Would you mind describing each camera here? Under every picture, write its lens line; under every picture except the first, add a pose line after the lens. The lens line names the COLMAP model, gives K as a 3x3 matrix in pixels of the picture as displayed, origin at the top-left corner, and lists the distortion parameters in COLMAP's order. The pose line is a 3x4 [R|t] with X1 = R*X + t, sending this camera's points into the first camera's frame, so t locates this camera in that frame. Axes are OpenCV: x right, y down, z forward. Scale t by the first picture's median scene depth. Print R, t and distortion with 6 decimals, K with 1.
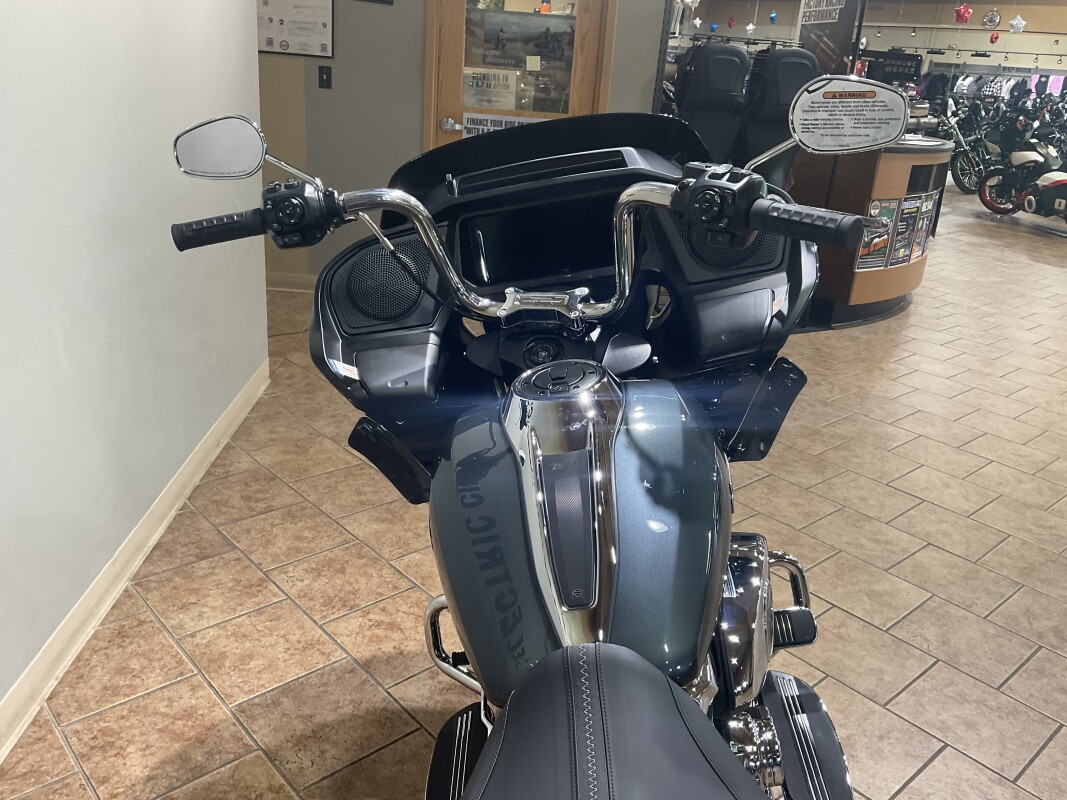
lens RADIAL K [[887.5, 0, 533.5], [0, 887.5, 400.0], [0, 0, 1]] dist [0.044320, -0.104801]
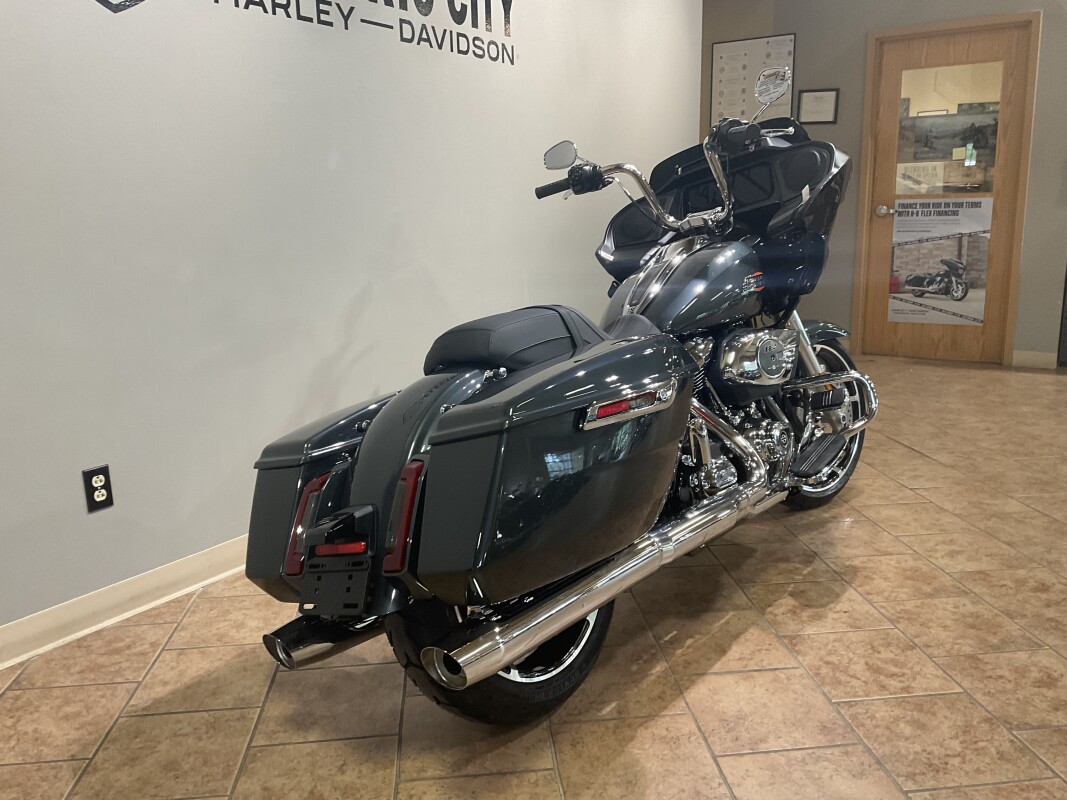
lens RADIAL K [[876.3, 0, 533.5], [0, 876.3, 400.0], [0, 0, 1]] dist [0.033049, -0.049244]
pose [[0.798421, 0.035257, -0.601067, 0.269702], [-0.136473, 0.982899, -0.123629, 0.171245], [0.586429, 0.180738, 0.789579, -0.205130]]
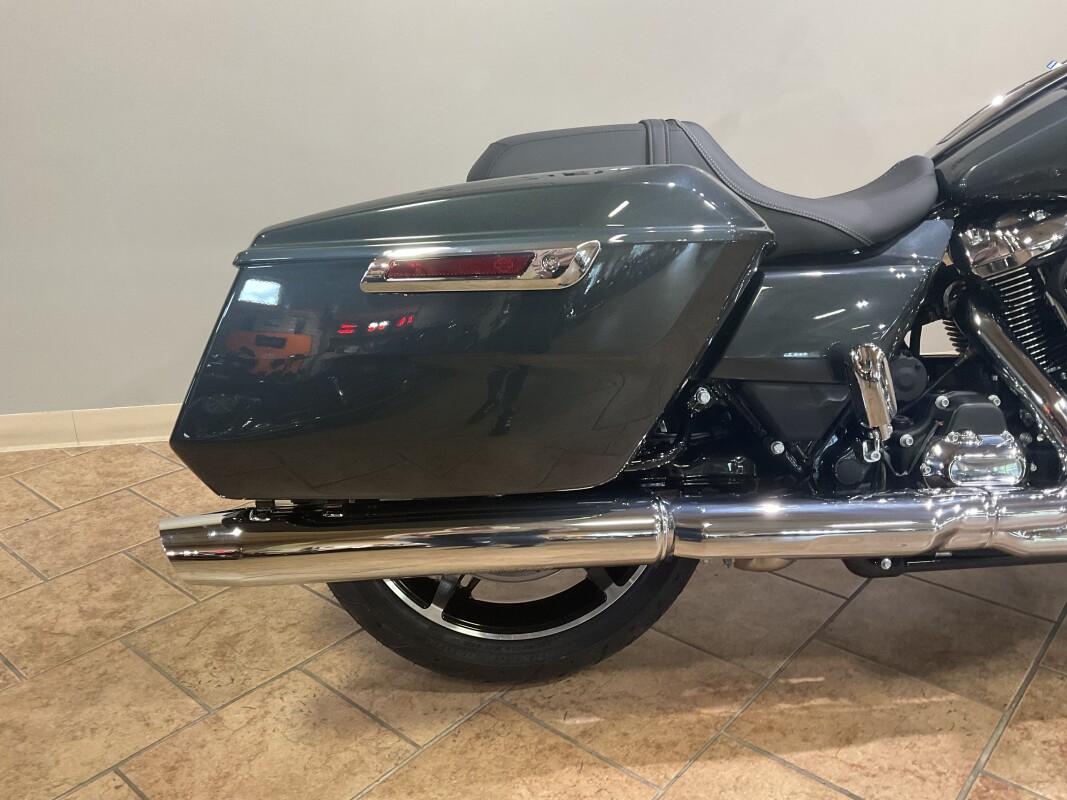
lens RADIAL K [[887.5, 0, 533.5], [0, 887.5, 400.0], [0, 0, 1]] dist [0.044320, -0.104801]
pose [[0.113045, 0.250708, -0.961440, 0.301731], [-0.327999, 0.922813, 0.202070, 0.111732], [0.937890, 0.292509, 0.186552, 0.059207]]
